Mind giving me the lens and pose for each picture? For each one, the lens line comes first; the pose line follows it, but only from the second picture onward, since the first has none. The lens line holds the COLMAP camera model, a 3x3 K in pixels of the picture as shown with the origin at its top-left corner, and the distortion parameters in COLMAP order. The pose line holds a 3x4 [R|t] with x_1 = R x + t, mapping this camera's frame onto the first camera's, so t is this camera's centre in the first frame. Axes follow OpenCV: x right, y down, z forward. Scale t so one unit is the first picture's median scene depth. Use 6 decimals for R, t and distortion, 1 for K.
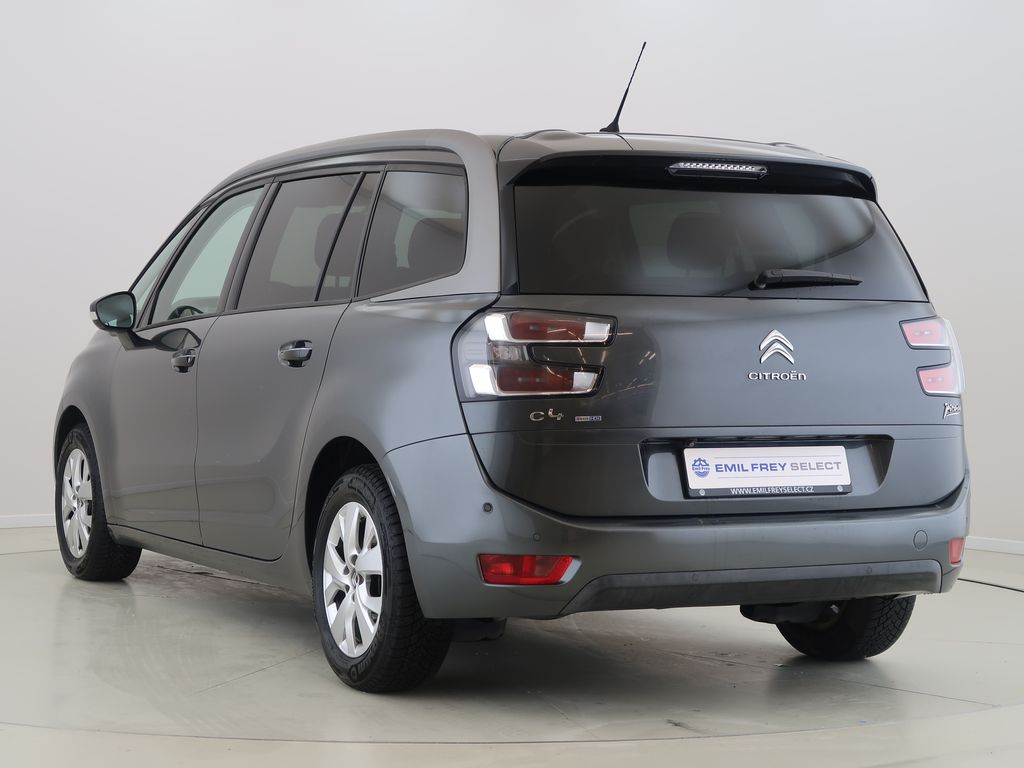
lens RADIAL K [[1388.7, 0, 437.7], [0, 1388.7, 379.4], [0, 0, 1]] dist [-0.012436, 0.000000]
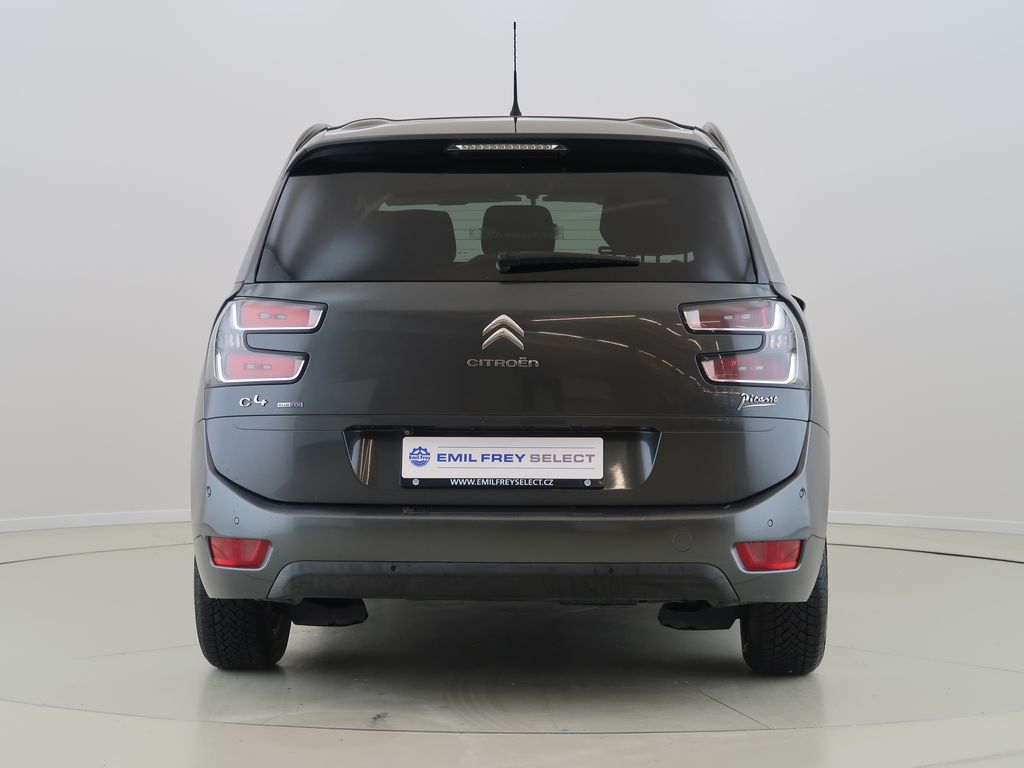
lens RADIAL K [[1388.7, 0, 512.8], [0, 1388.7, 382.8], [0, 0, 1]] dist [-0.012436, 0.000000]
pose [[0.946203, 0.002163, -0.323567, 0.557426], [-0.001232, 0.999994, 0.003083, 0.008340], [0.323572, -0.002519, 0.946200, 0.095462]]
